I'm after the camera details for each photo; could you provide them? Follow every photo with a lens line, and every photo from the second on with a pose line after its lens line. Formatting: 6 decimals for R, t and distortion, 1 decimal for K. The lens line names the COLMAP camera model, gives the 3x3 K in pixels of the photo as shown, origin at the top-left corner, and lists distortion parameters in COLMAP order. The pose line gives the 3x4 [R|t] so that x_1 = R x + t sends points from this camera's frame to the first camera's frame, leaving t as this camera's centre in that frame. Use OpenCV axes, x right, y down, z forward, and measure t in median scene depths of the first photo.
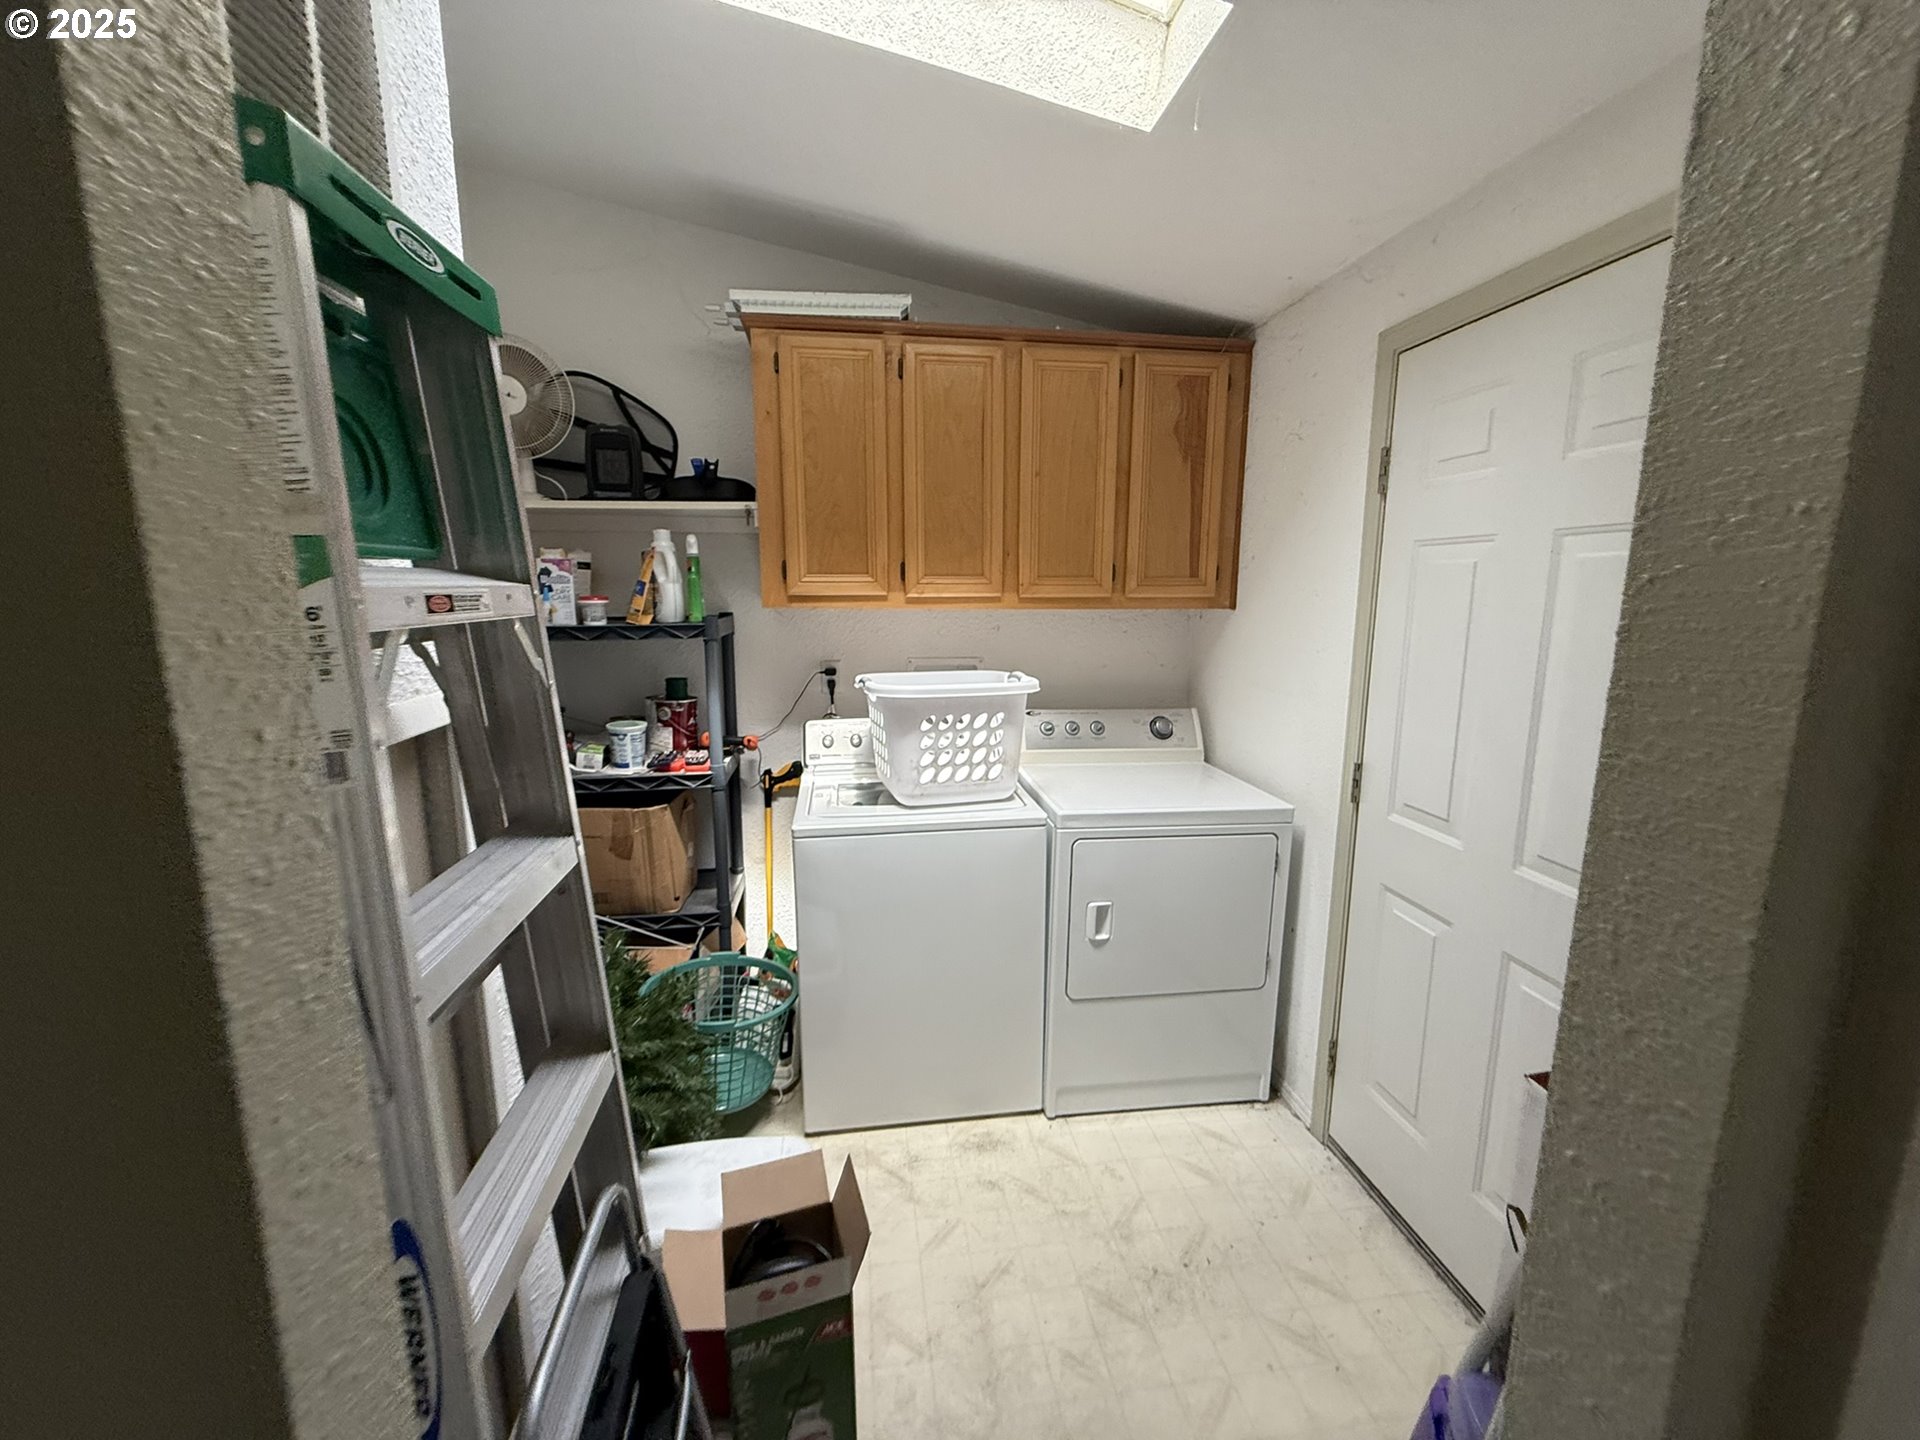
lens RADIAL K [[774.2, 0, 959.2], [0, 774.2, 725.0], [0, 0, 1]] dist [-0.003546, -0.000079]
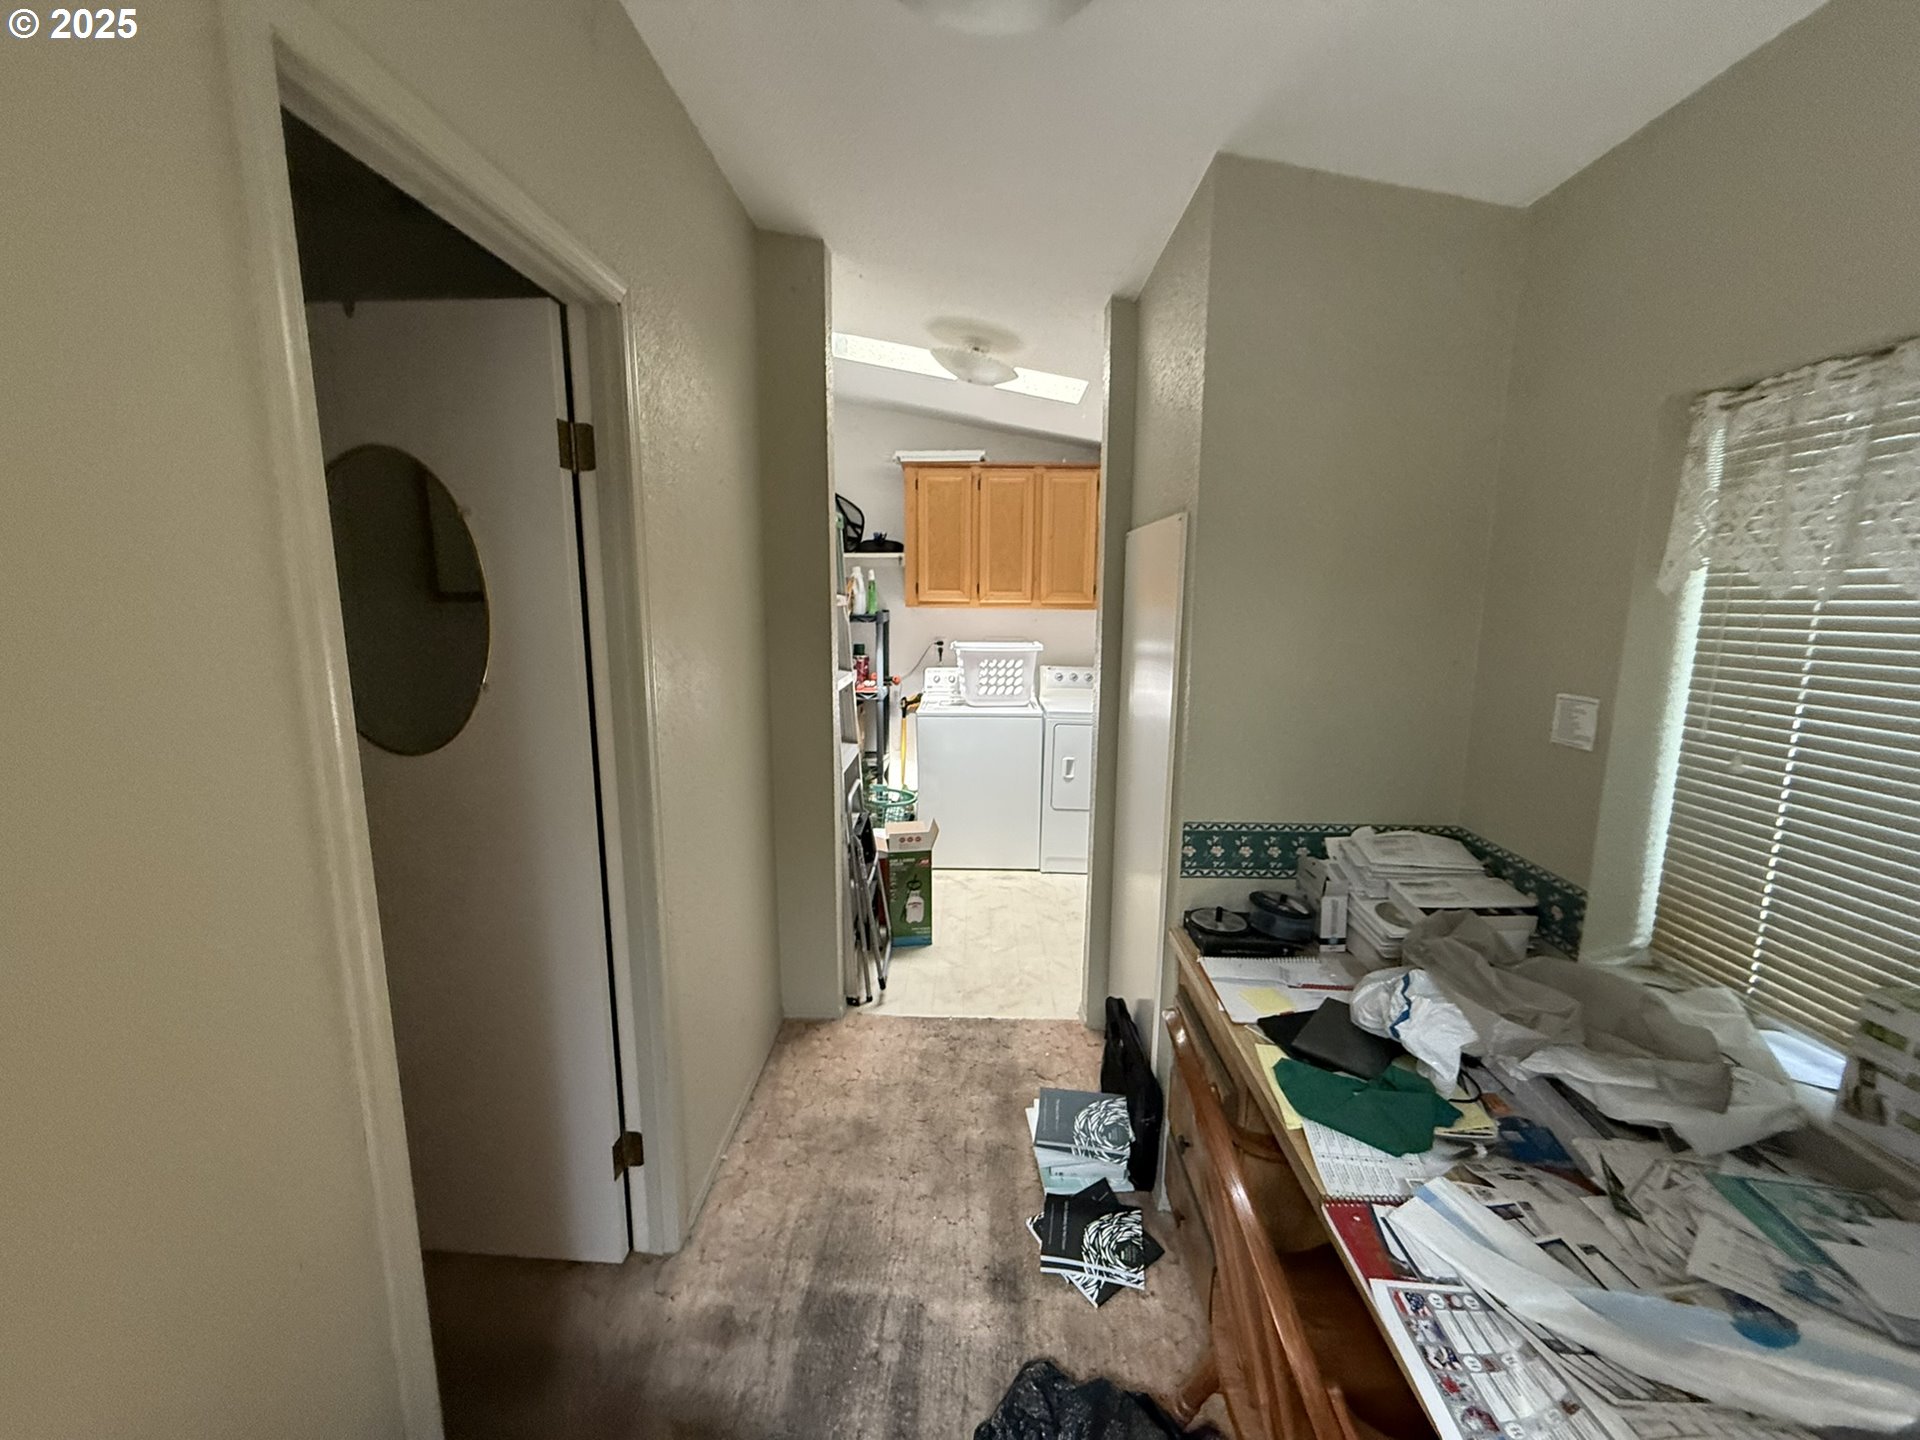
lens RADIAL K [[774.2, 0, 955.1], [0, 774.2, 723.9], [0, 0, 1]] dist [-0.003546, -0.000079]
pose [[0.985855, 0.031612, -0.164595, 0.192803], [-0.034483, 0.999298, -0.014613, 0.161372], [0.164017, 0.020082, 0.986253, -0.867970]]
